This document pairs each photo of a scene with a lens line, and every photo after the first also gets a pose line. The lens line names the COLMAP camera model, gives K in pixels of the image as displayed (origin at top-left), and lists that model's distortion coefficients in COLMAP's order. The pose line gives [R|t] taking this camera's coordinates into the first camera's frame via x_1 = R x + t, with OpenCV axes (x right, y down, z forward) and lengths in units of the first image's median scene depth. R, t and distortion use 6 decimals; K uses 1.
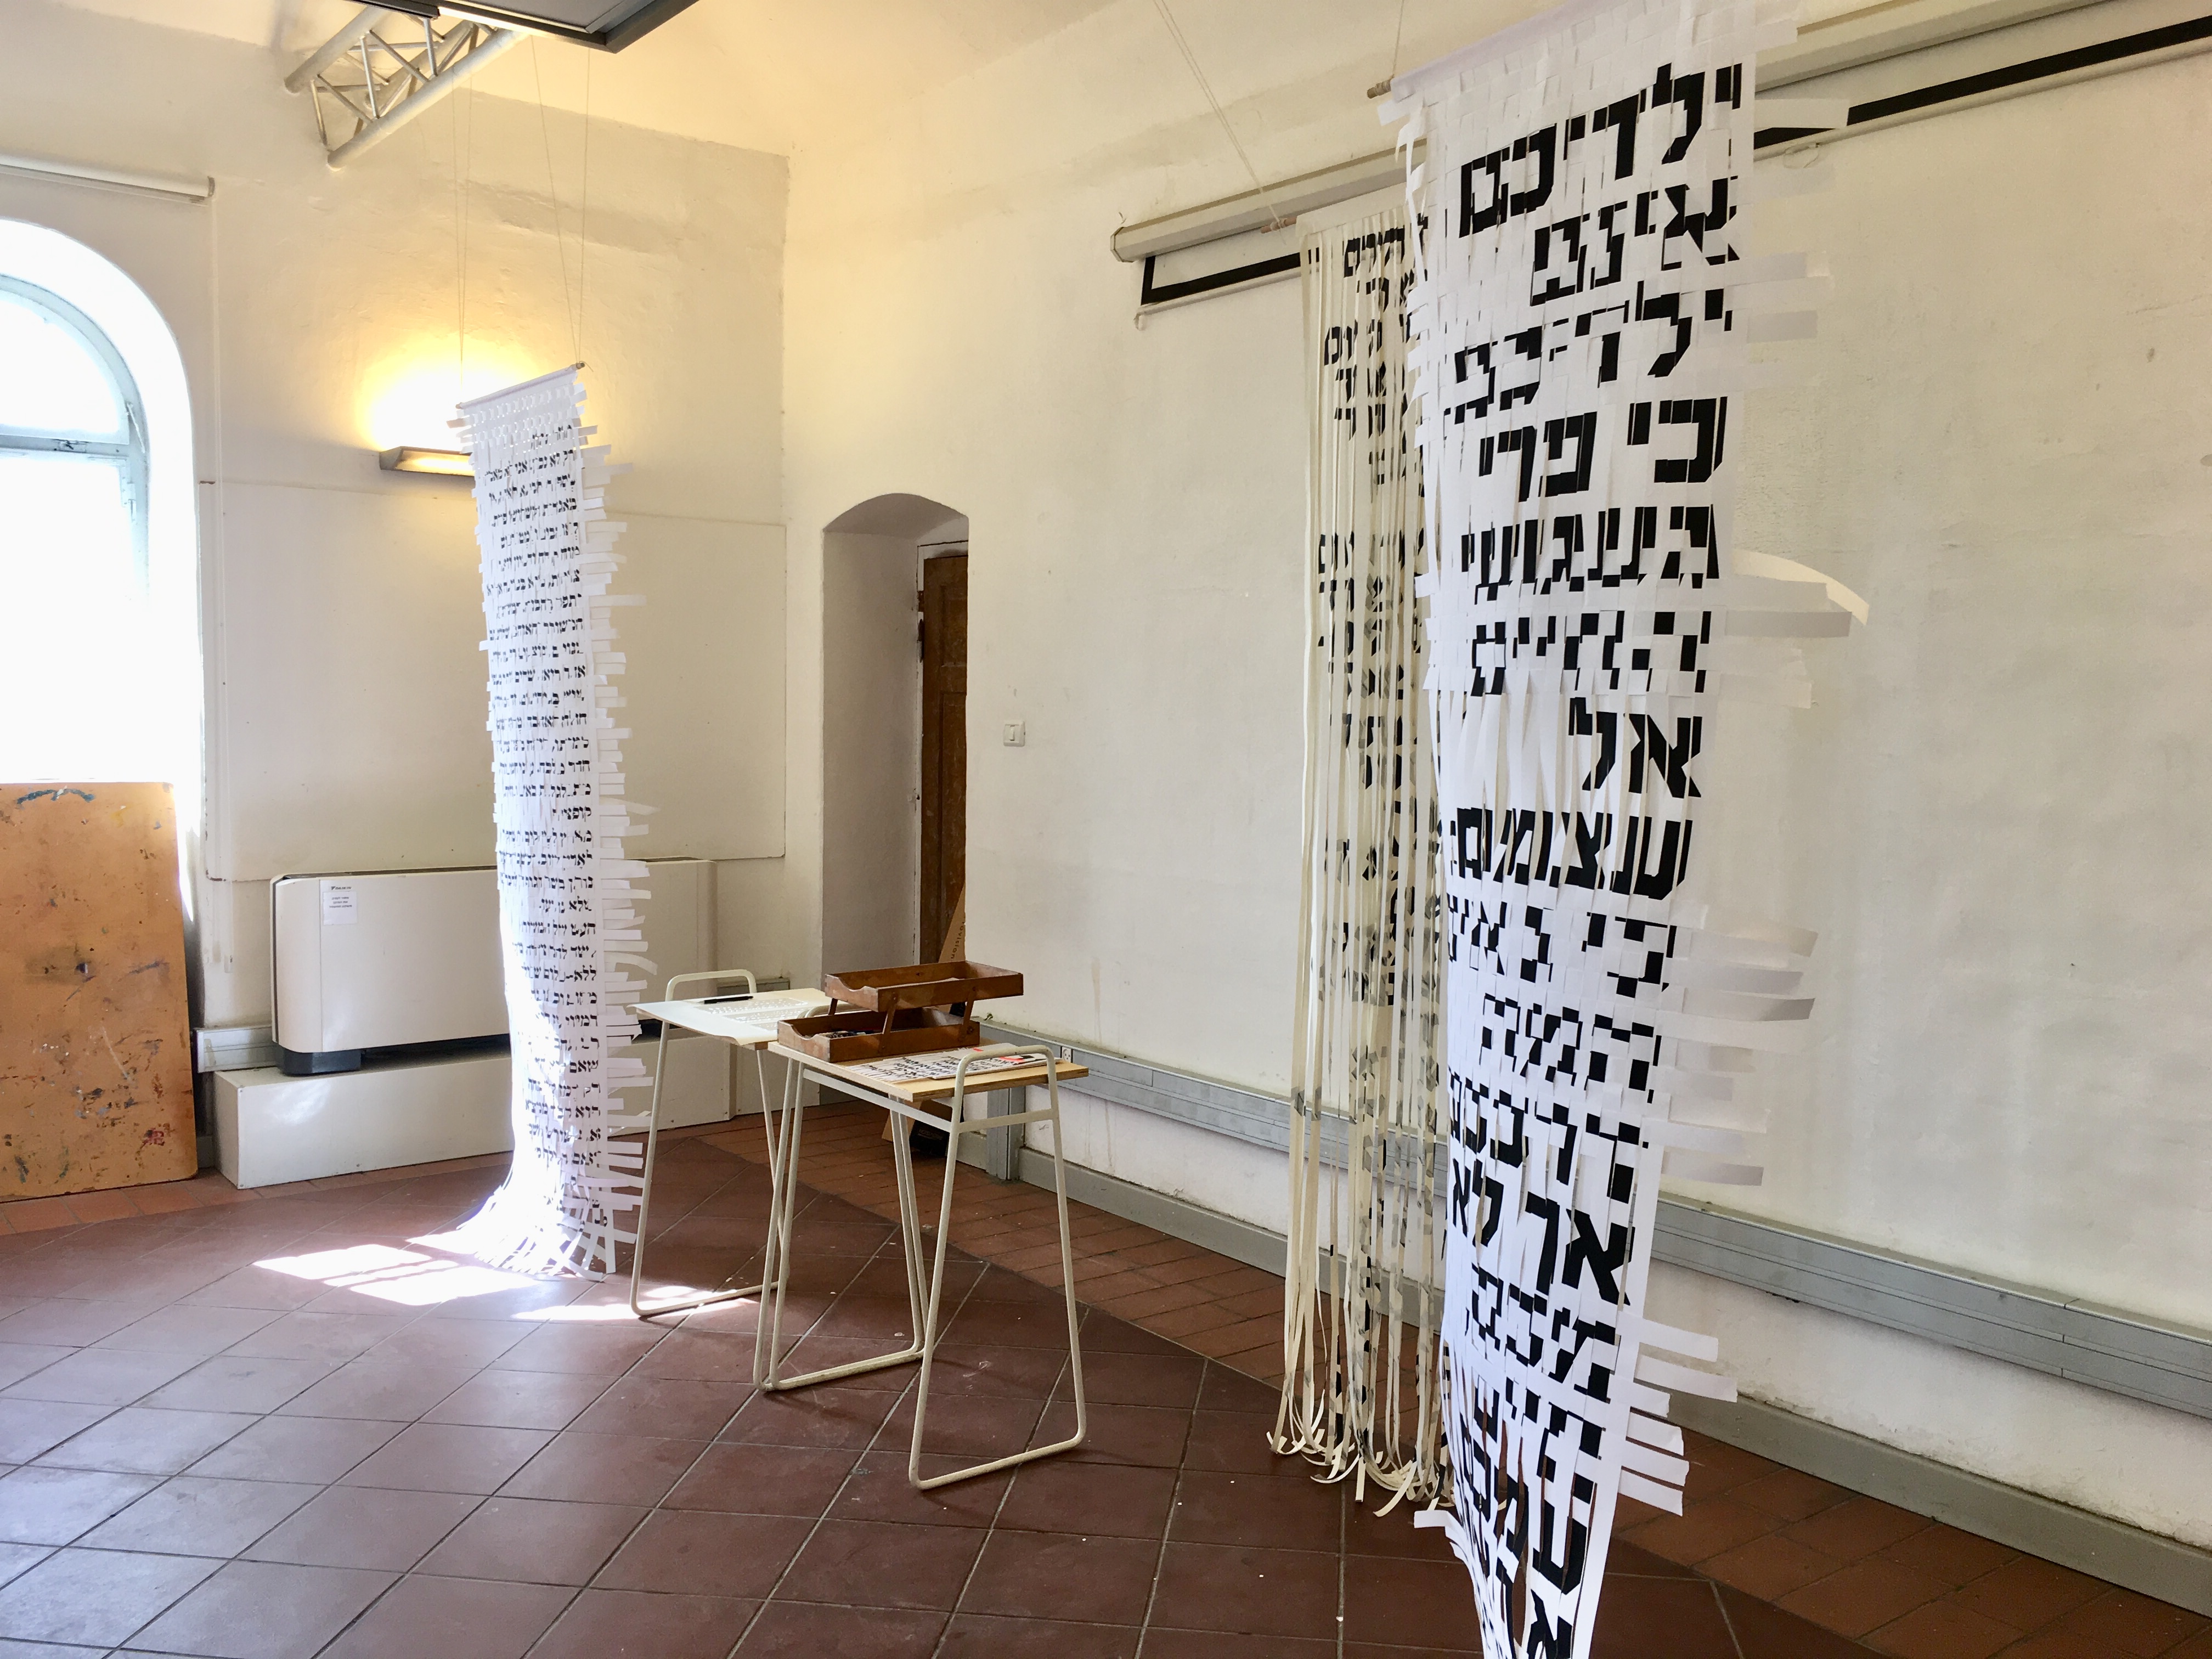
lens RADIAL K [[1871.9, 0, 1105.2], [0, 1871.9, 827.3], [0, 0, 1]] dist [0.006285, 0.003475]
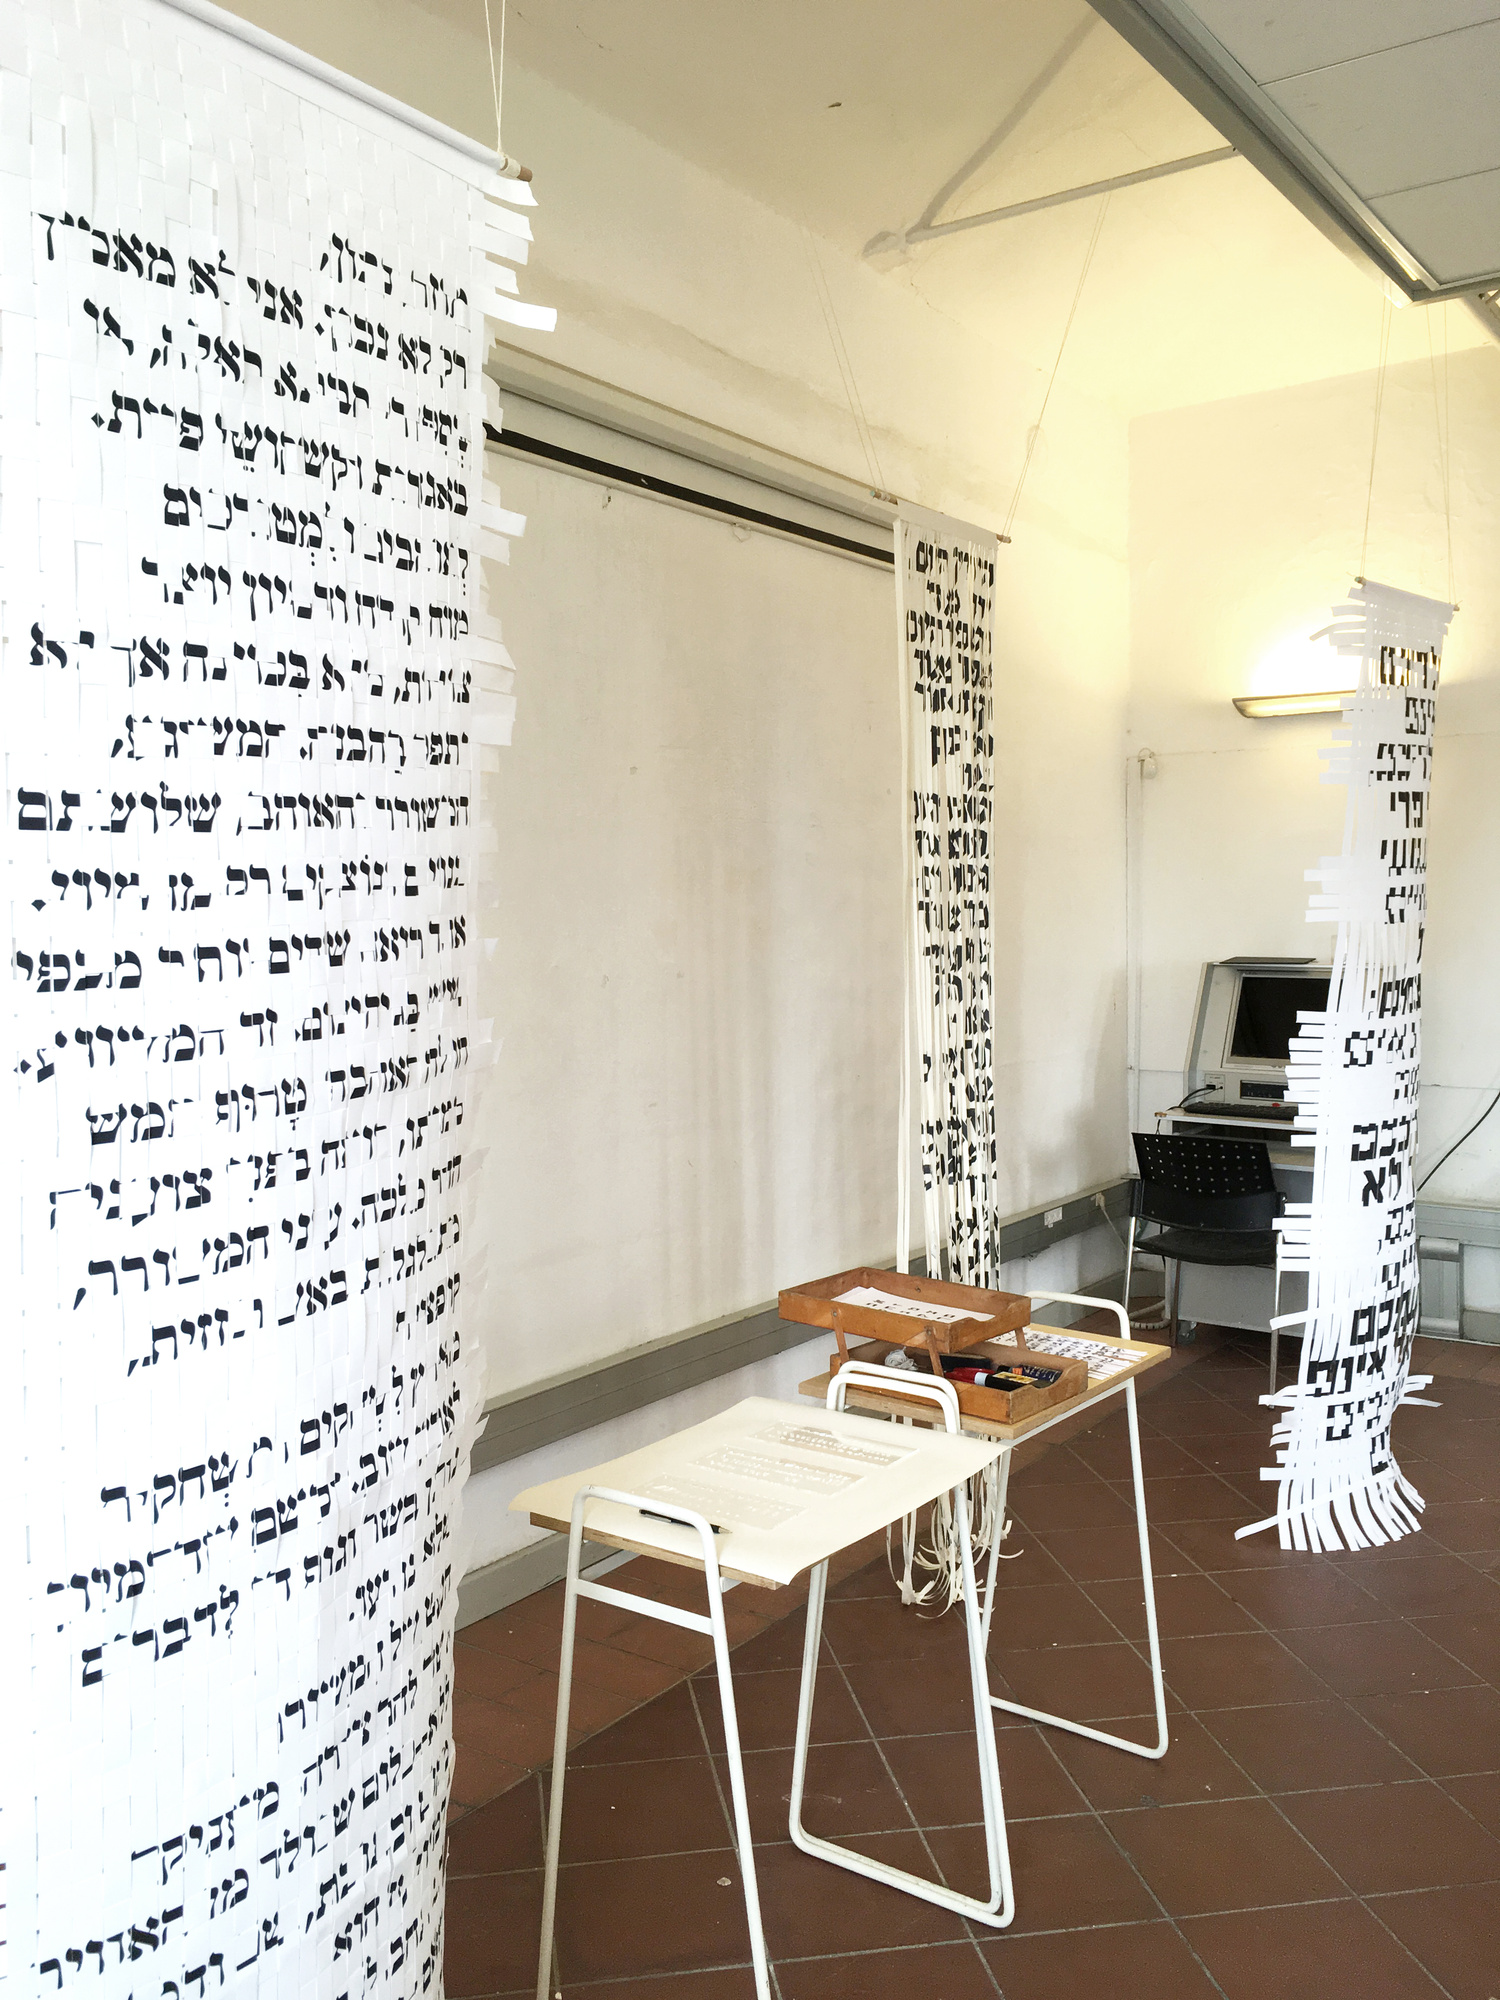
lens RADIAL K [[1692.5, 0, 749.8], [0, 1692.5, 1005.3], [0, 0, 1]] dist [0.006285, 0.003475]
pose [[-0.284135, -0.069471, 0.956264, -0.639108], [0.071678, 0.993041, 0.093440, -0.097072], [-0.956101, 0.095093, -0.277178, 1.045160]]
